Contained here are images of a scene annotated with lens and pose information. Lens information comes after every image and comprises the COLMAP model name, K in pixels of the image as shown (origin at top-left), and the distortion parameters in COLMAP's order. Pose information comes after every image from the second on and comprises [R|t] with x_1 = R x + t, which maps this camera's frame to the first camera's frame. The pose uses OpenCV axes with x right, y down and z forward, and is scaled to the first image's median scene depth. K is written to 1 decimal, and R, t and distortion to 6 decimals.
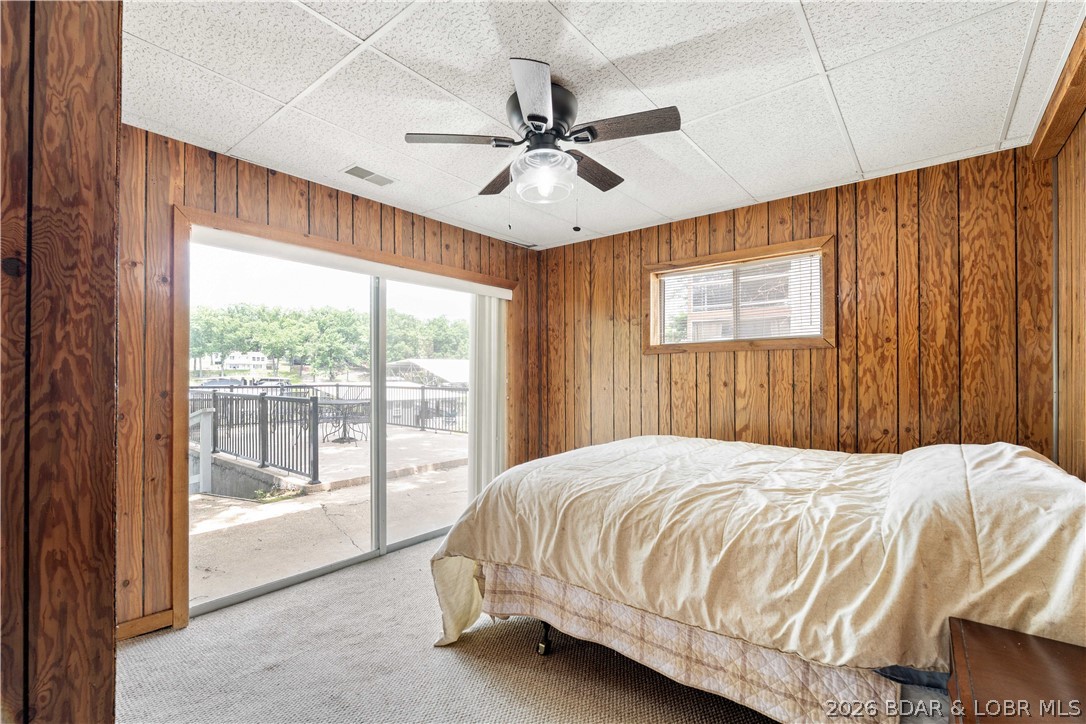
lens RADIAL K [[480.3, 0, 543.1], [0, 480.3, 370.2], [0, 0, 1]] dist [-0.004170, -0.000100]
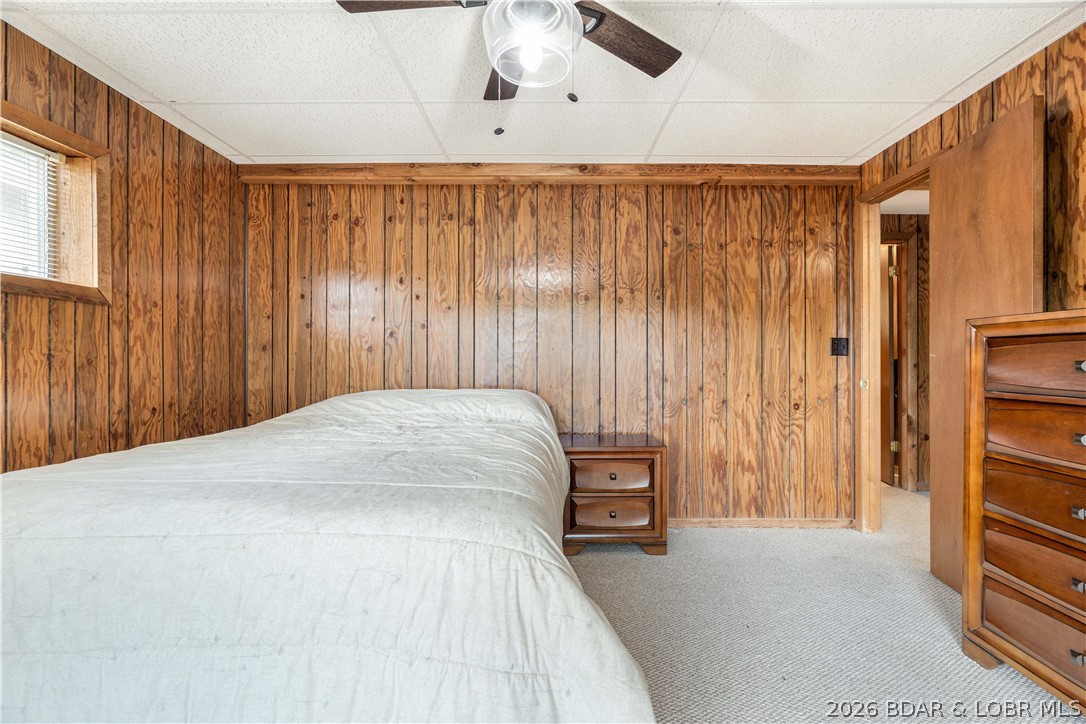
lens RADIAL K [[480.3, 0, 544.2], [0, 480.3, 363.4], [0, 0, 1]] dist [-0.004170, -0.000100]
pose [[-0.624802, 0.002518, 0.780779, -0.389732], [-0.004068, 0.999971, -0.006480, 0.045494], [-0.780773, -0.007225, -0.624773, 0.971263]]
